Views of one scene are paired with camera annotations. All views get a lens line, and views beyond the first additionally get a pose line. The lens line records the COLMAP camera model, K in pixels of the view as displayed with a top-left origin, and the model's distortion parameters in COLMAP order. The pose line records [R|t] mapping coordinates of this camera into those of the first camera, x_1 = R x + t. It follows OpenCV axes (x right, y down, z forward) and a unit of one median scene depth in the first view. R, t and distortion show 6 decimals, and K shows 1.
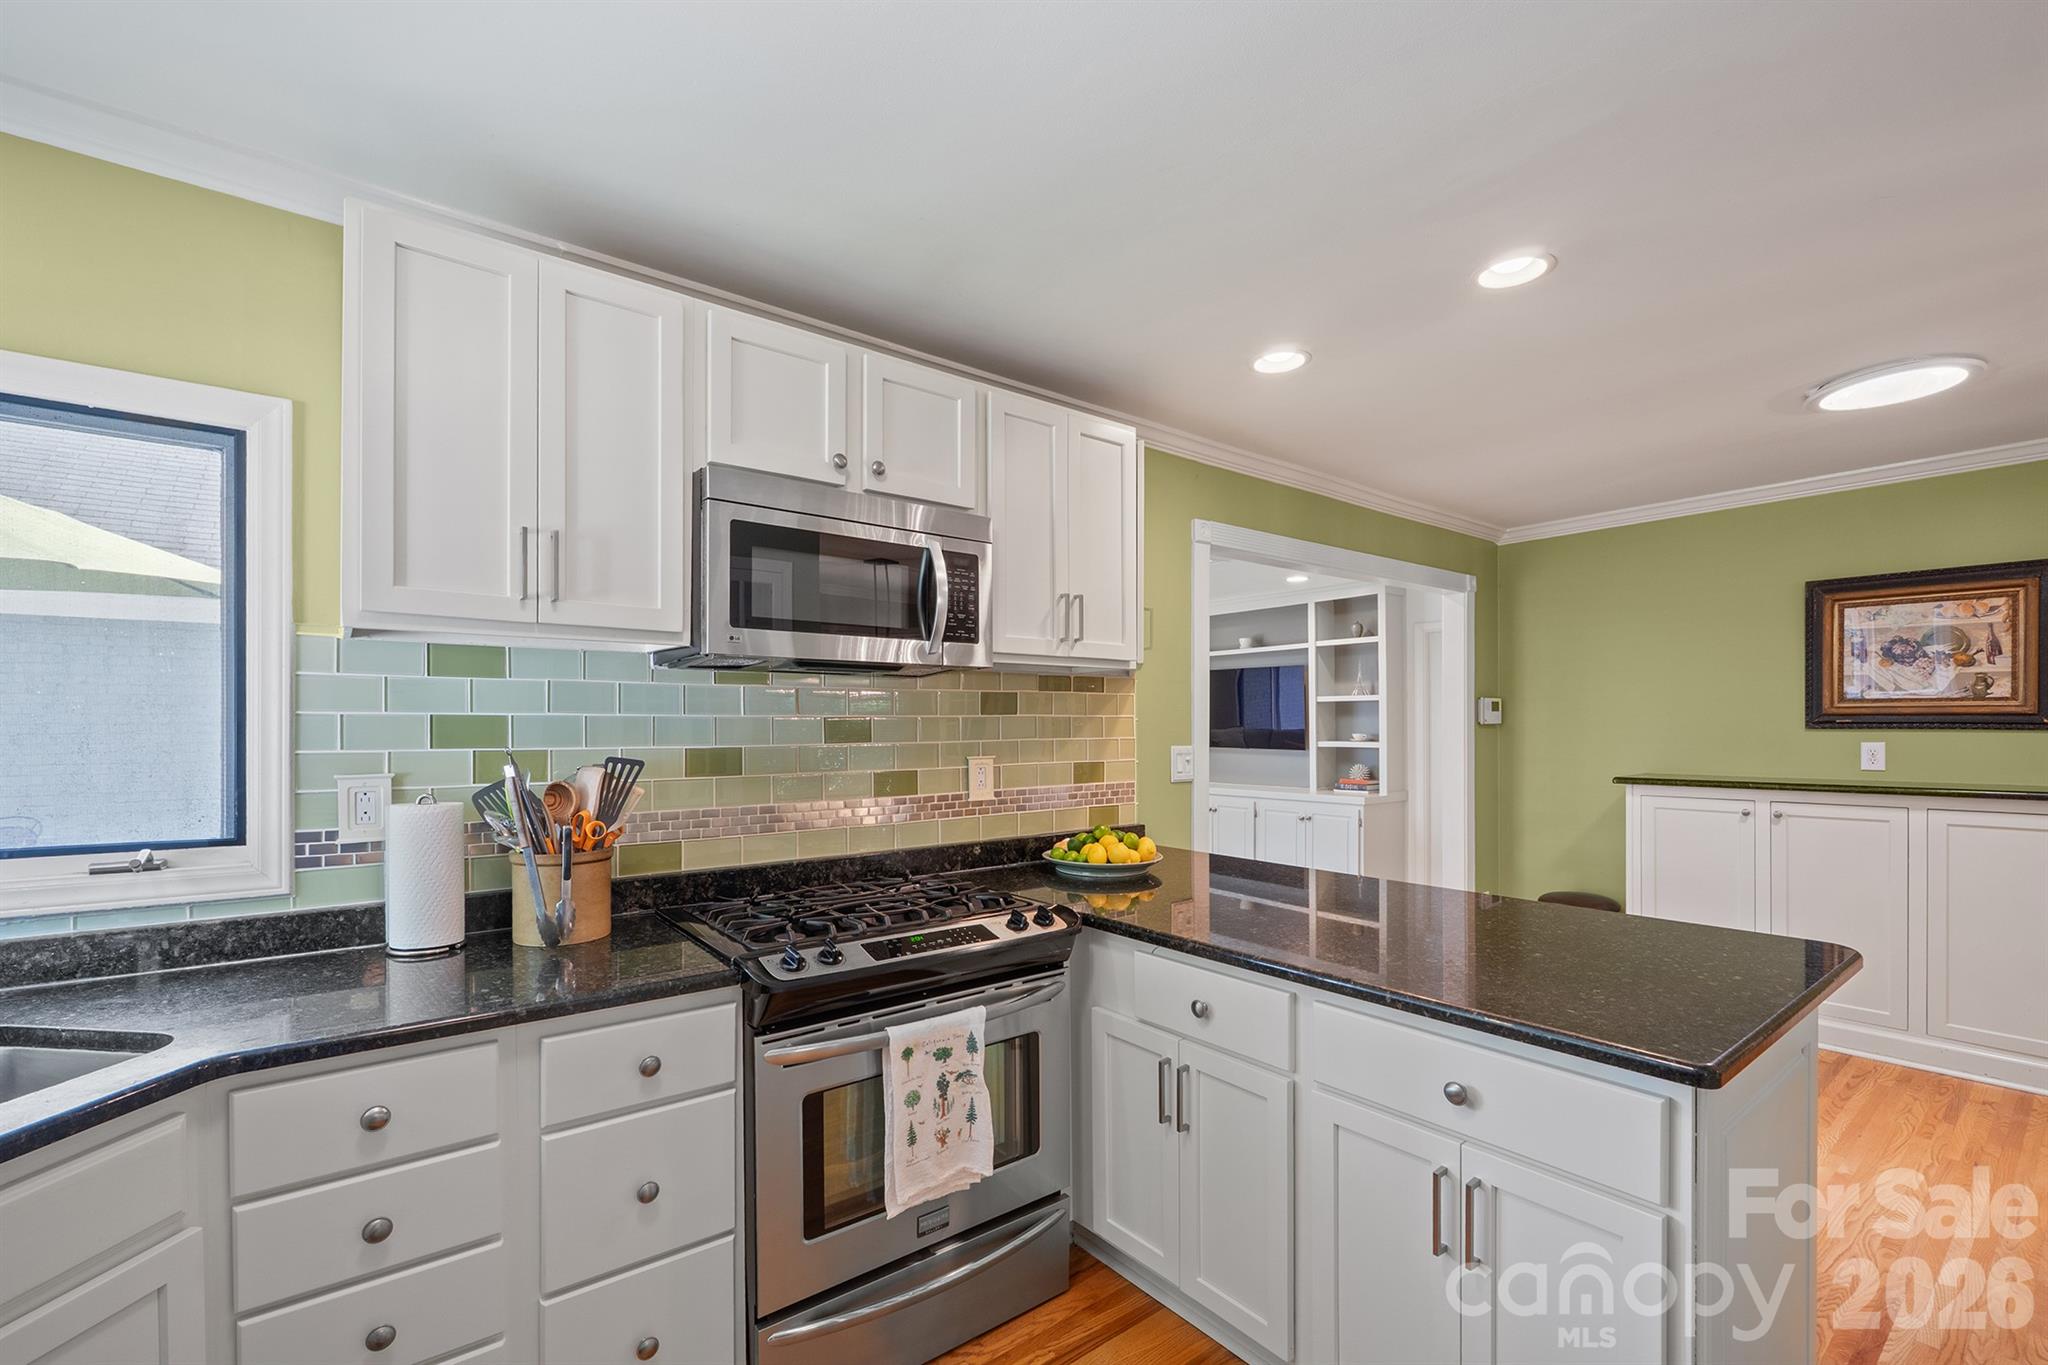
lens RADIAL K [[869.7, 0, 1023.8], [0, 869.7, 734.3], [0, 0, 1]] dist [-0.006717, 0.000152]
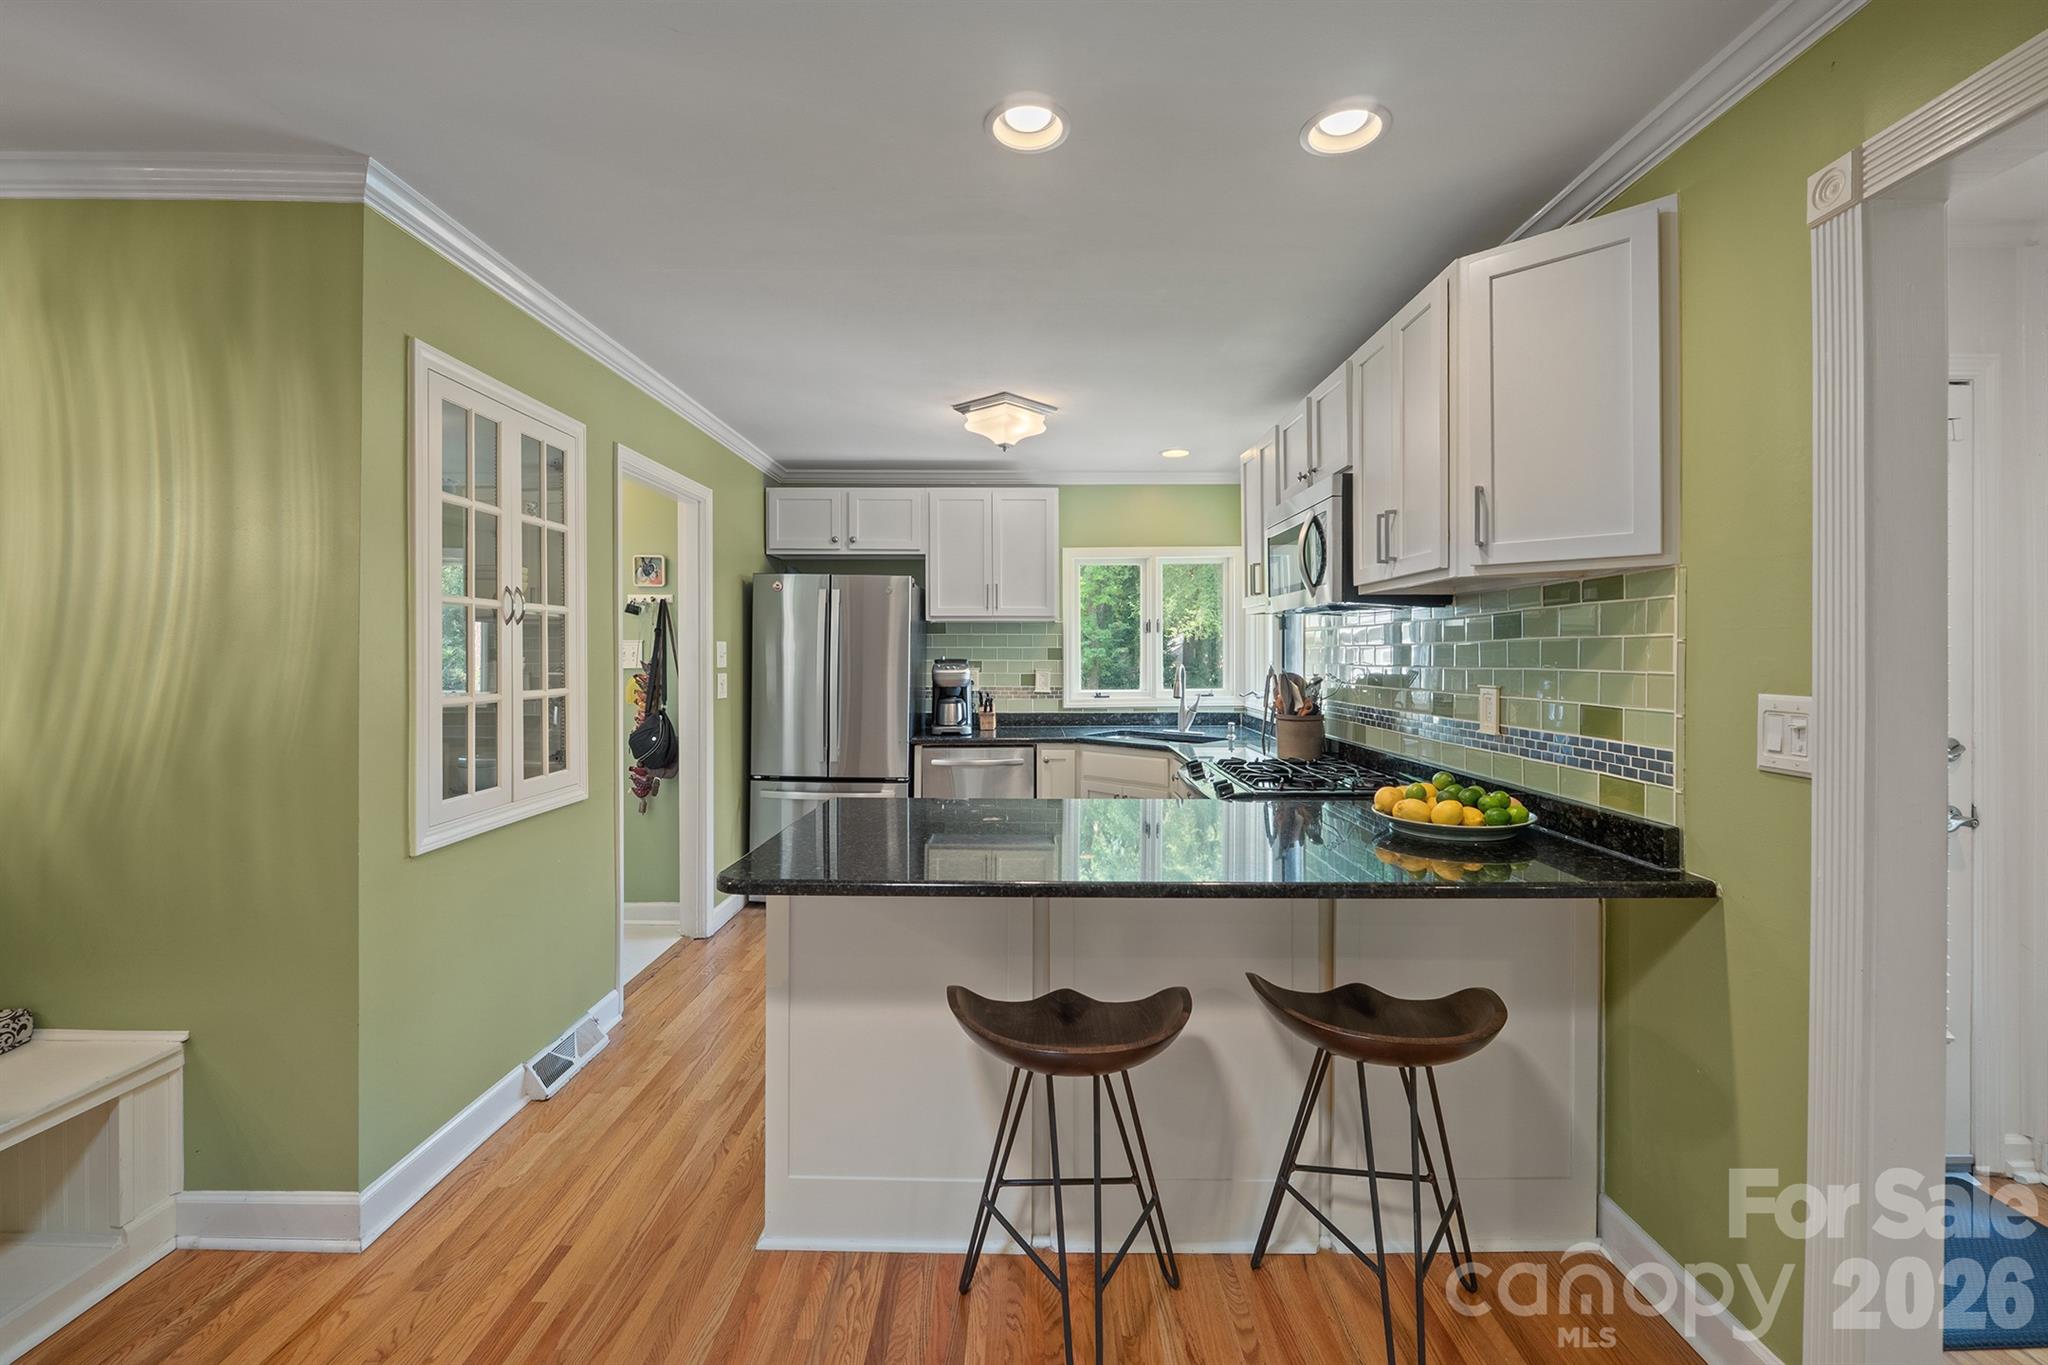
lens RADIAL K [[869.7, 0, 1020.7], [0, 869.7, 651.2], [0, 0, 1]] dist [-0.006717, 0.000152]
pose [[-0.615602, -0.000959, -0.788056, 0.862981], [-0.007885, 0.999957, 0.004943, -0.009709], [0.788017, 0.009257, -0.615583, 1.050743]]
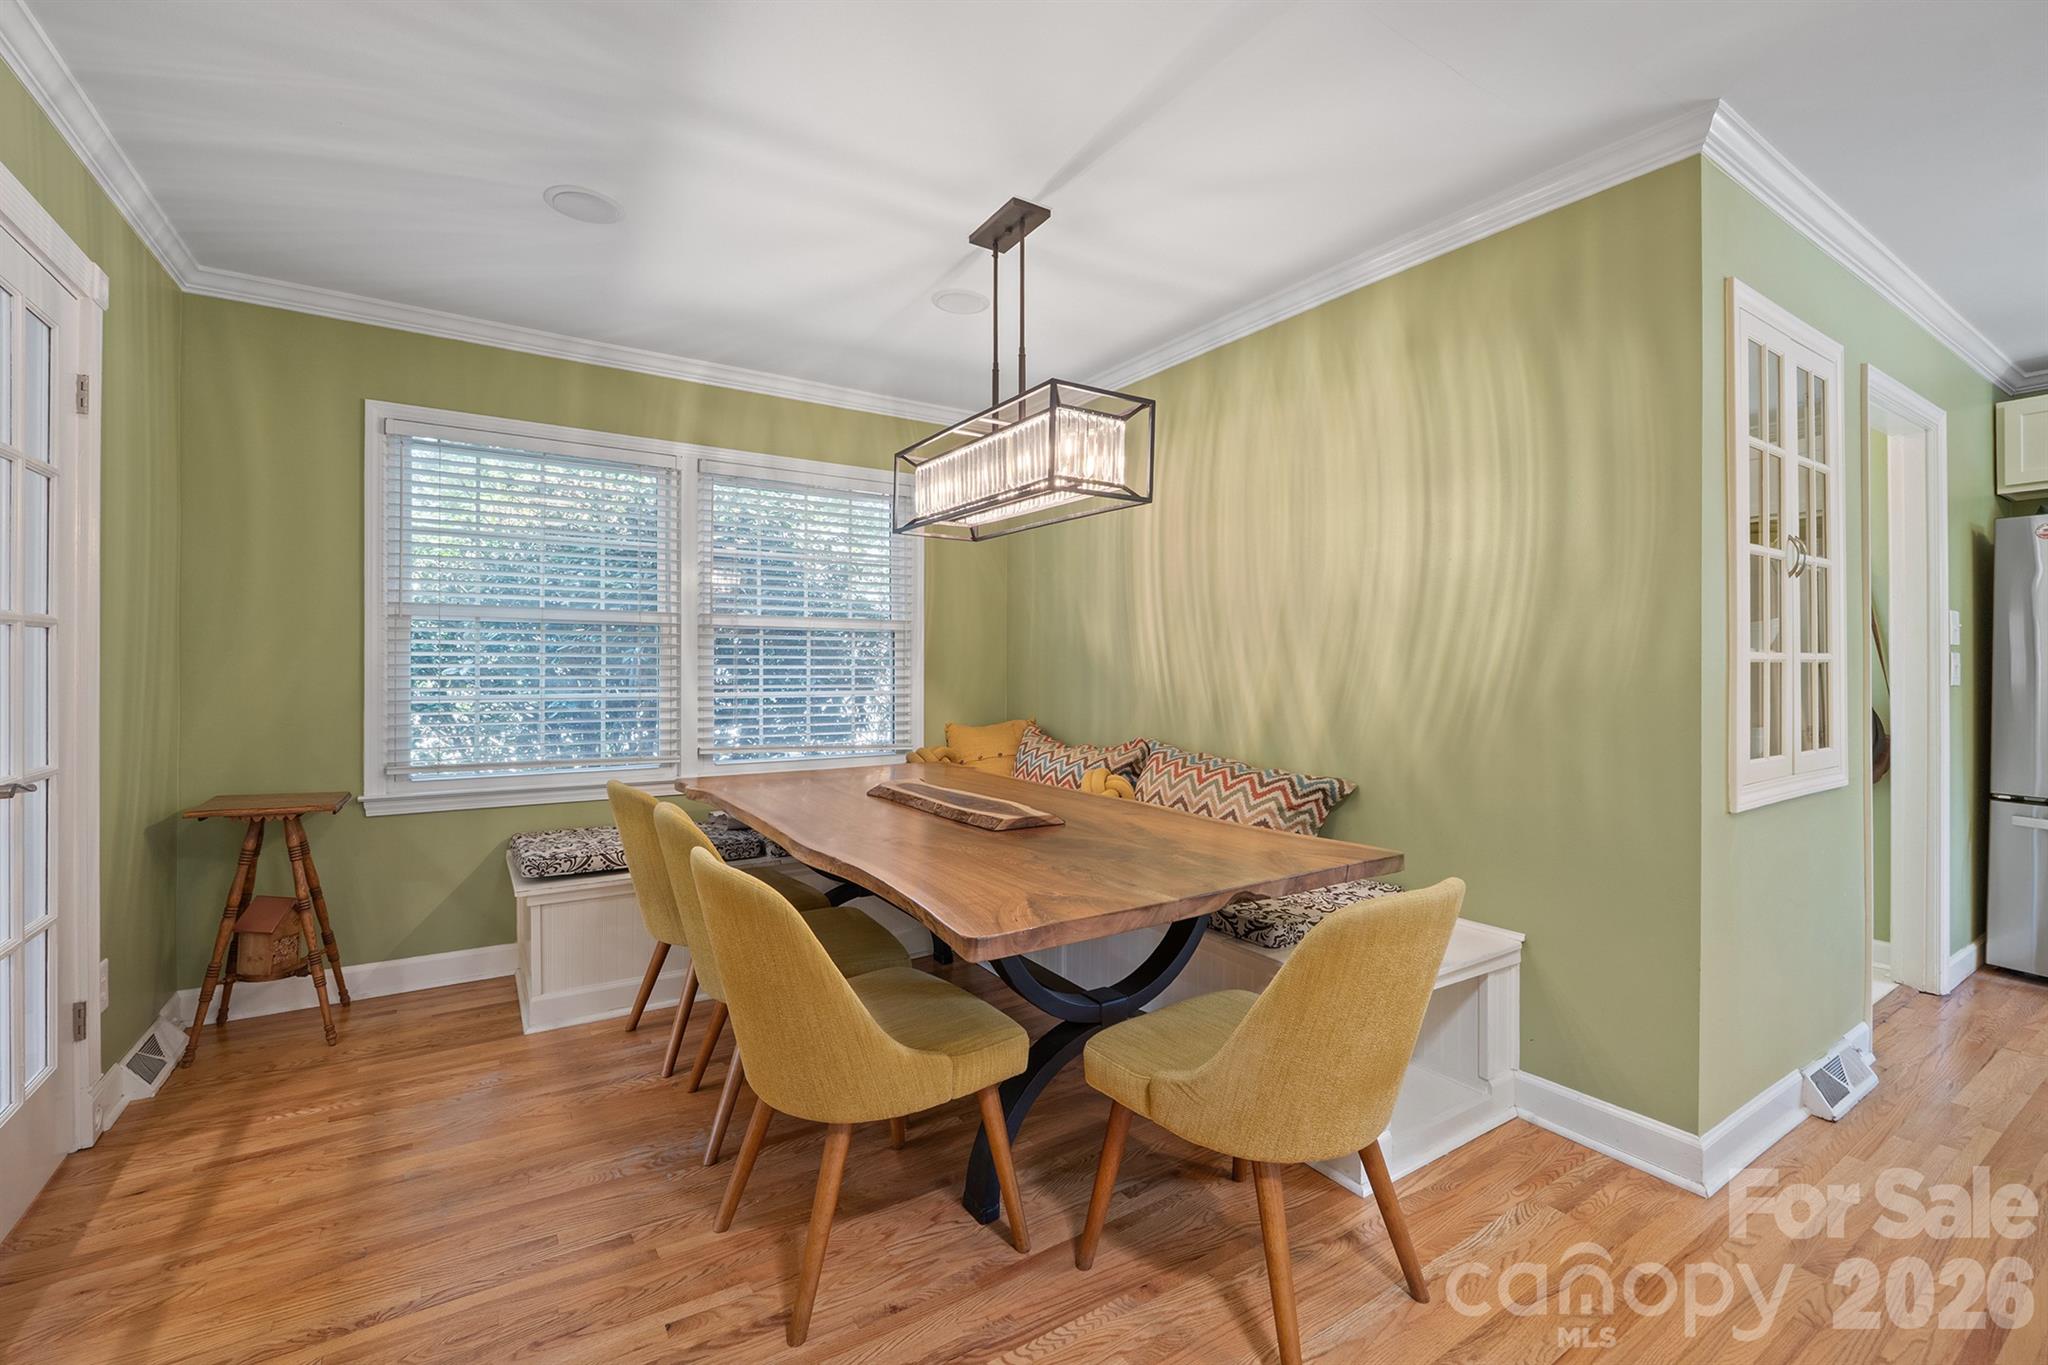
lens RADIAL K [[869.7, 0, 1025.4], [0, 869.7, 660.7], [0, 0, 1]] dist [-0.006717, 0.000152]
pose [[-0.996943, 0.003948, 0.078038, 1.111148], [0.004135, 0.999989, 0.002236, 0.040059], [-0.078028, 0.002552, -0.996948, 0.953654]]
